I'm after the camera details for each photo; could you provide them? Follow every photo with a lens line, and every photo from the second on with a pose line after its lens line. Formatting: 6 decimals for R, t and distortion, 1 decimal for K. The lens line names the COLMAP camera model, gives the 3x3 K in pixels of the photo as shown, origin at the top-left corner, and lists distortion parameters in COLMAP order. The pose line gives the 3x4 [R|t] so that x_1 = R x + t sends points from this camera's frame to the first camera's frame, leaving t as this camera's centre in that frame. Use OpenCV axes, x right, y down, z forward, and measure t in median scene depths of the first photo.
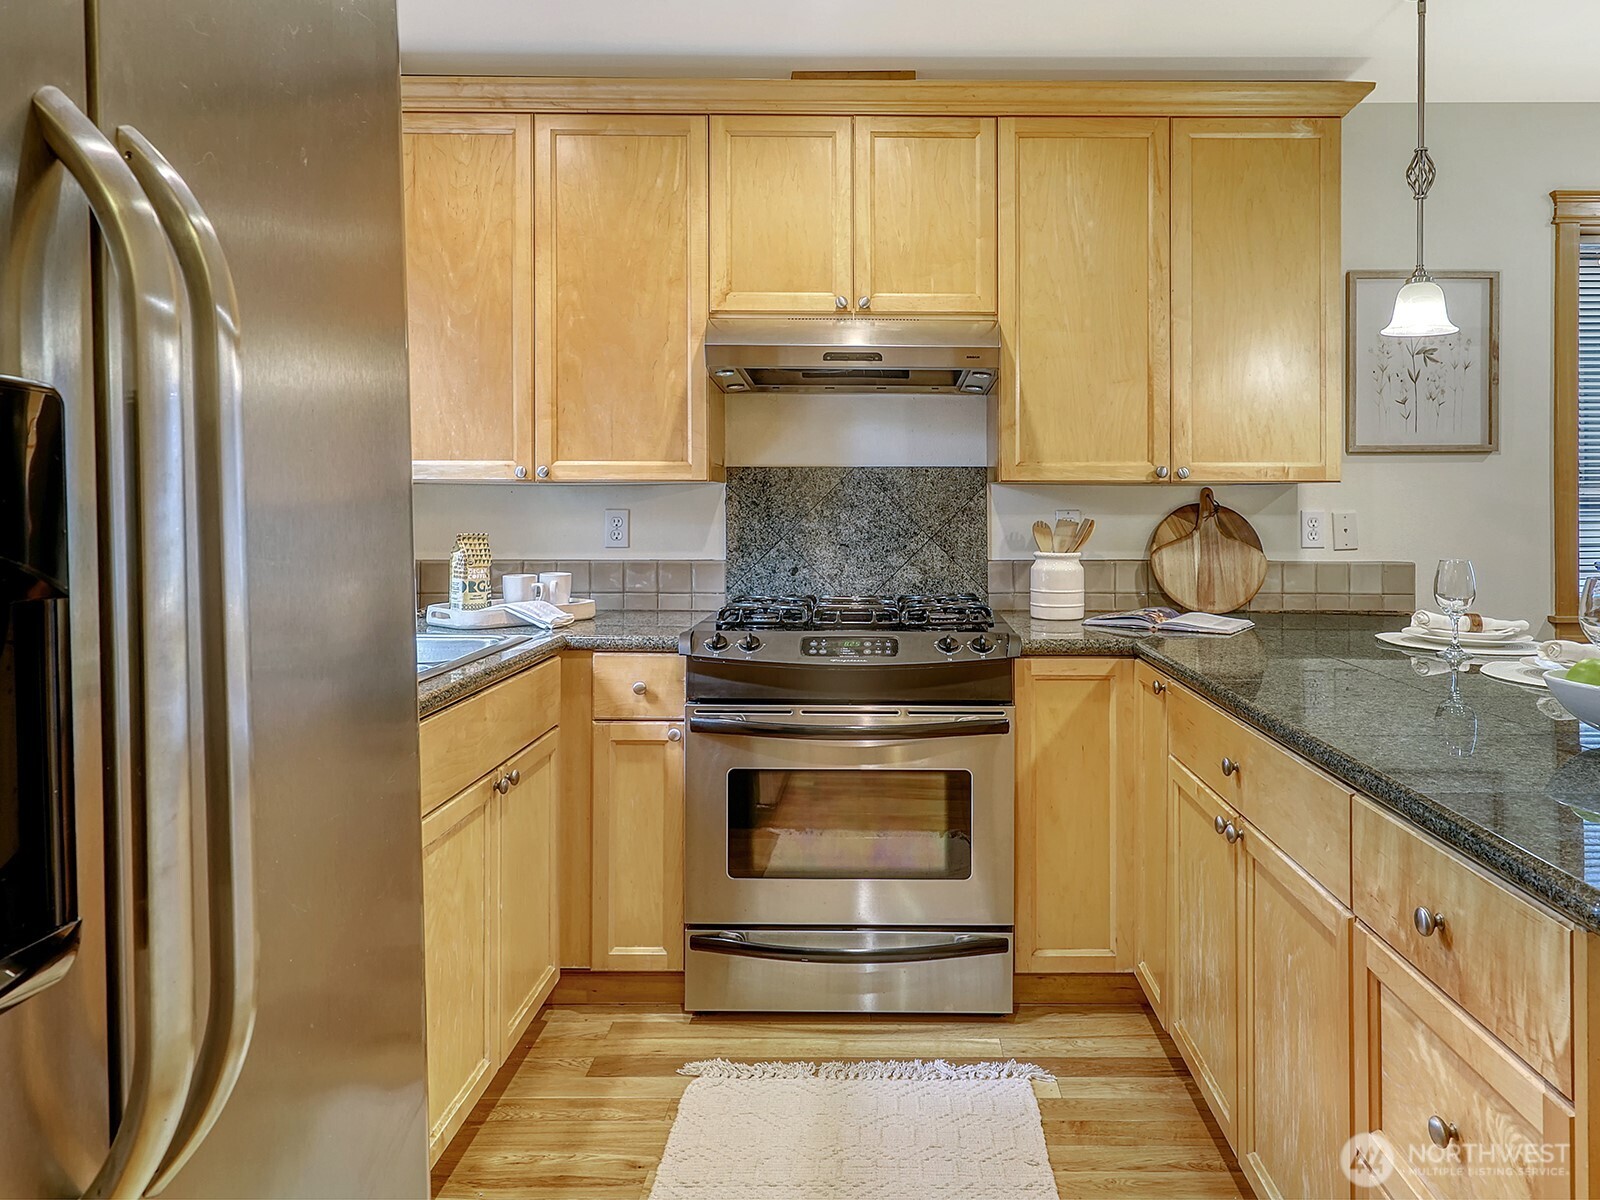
lens RADIAL K [[1100.1, 0, 930.2], [0, 1100.1, 501.4], [0, 0, 1]] dist [-0.004742, -0.001406]
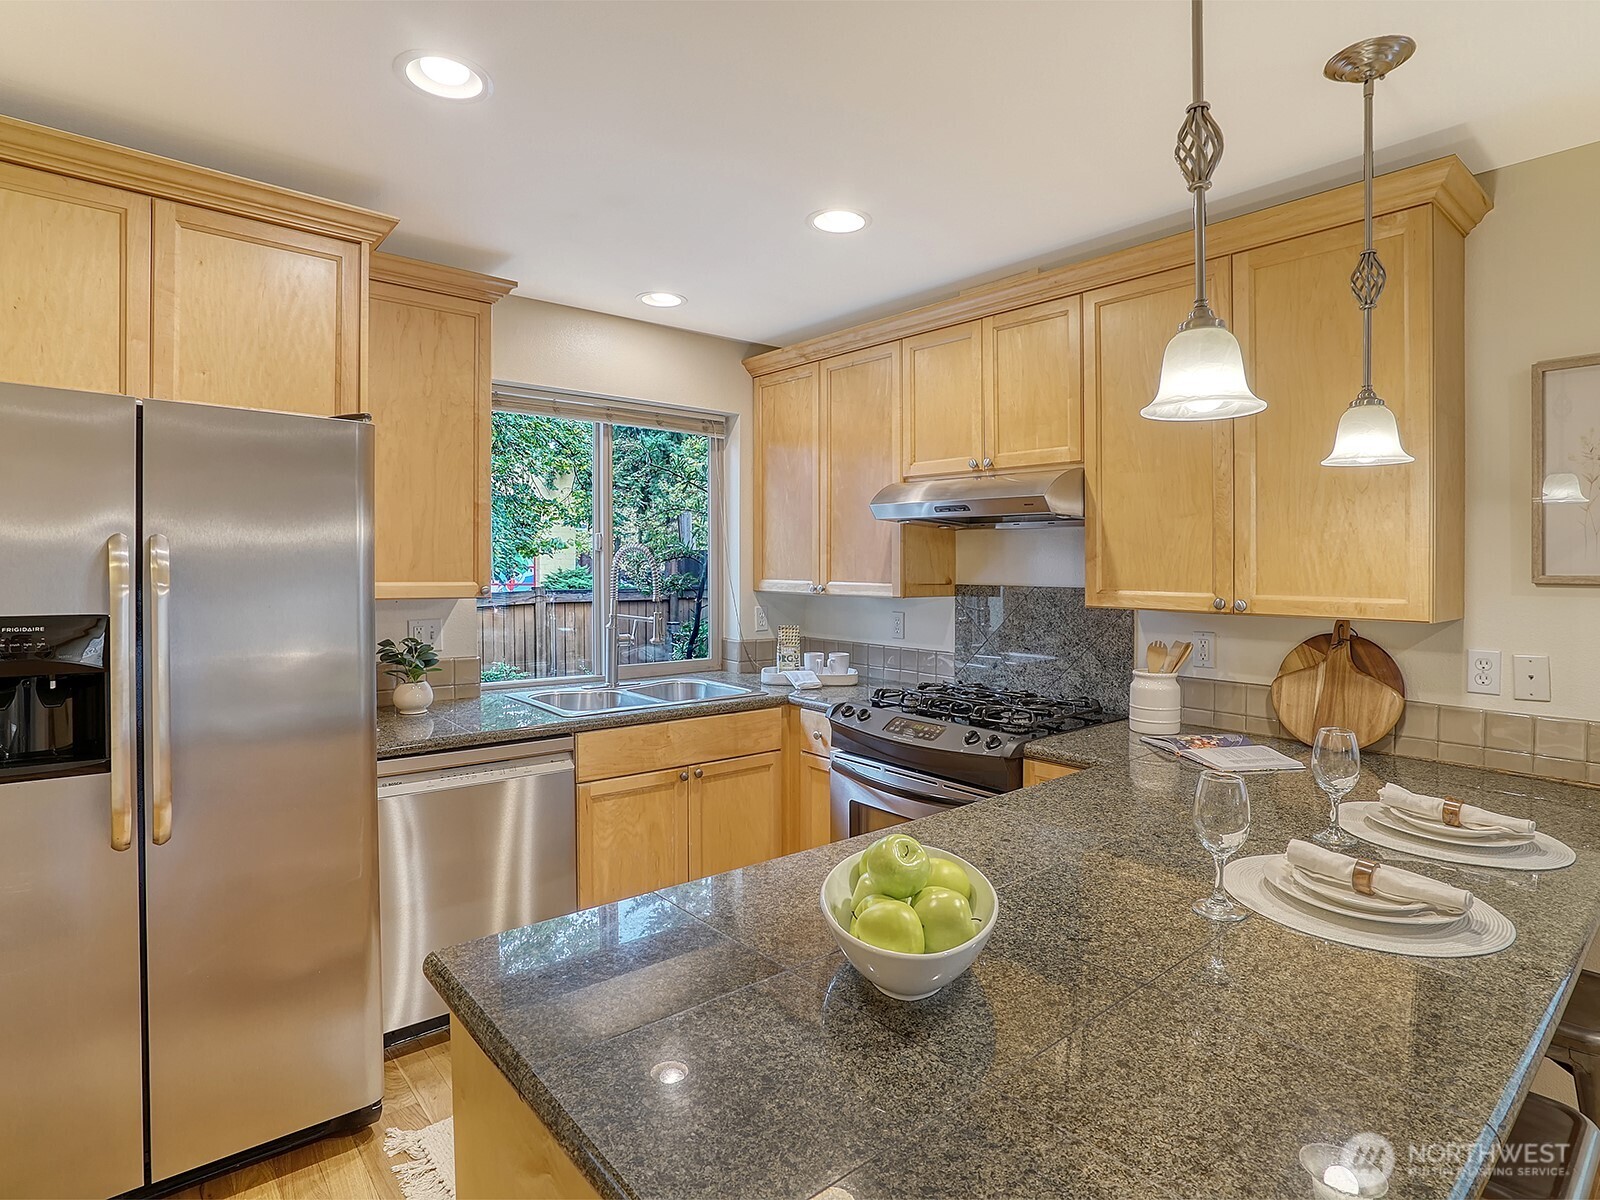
lens RADIAL K [[883.1, 0, 824.0], [0, 883.1, 573.7], [0, 0, 1]] dist [-0.051022, 0.019472]
pose [[0.628835, 0.014692, -0.777400, 0.626724], [-0.005824, 0.999882, 0.014186, -0.065875], [0.777517, -0.004393, 0.628846, 0.210317]]
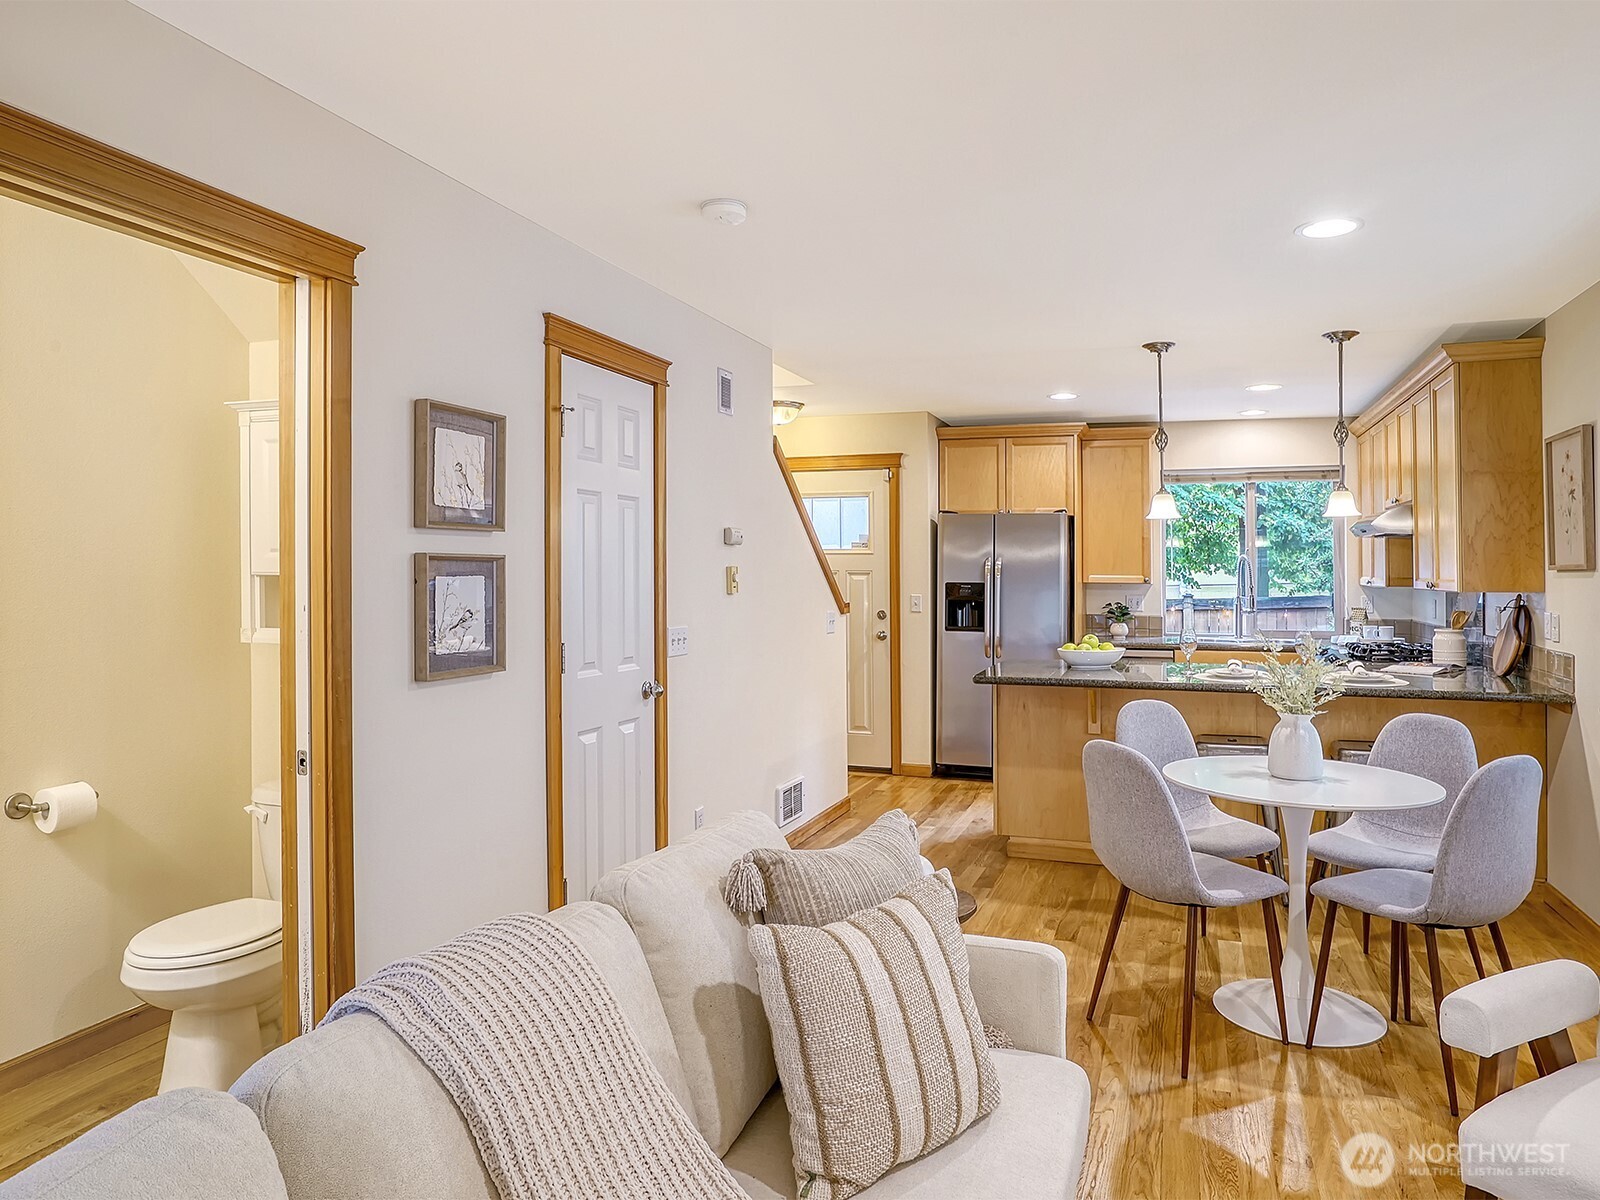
lens RADIAL K [[1057.5, 0, 744.4], [0, 1057.5, 575.3], [0, 0, 1]] dist [0.003288, -0.001486]
pose [[-0.426743, 0.003779, -0.904365, 2.266309], [0.002371, 0.999993, 0.003060, -0.051274], [0.904370, -0.000838, -0.426749, 0.745540]]
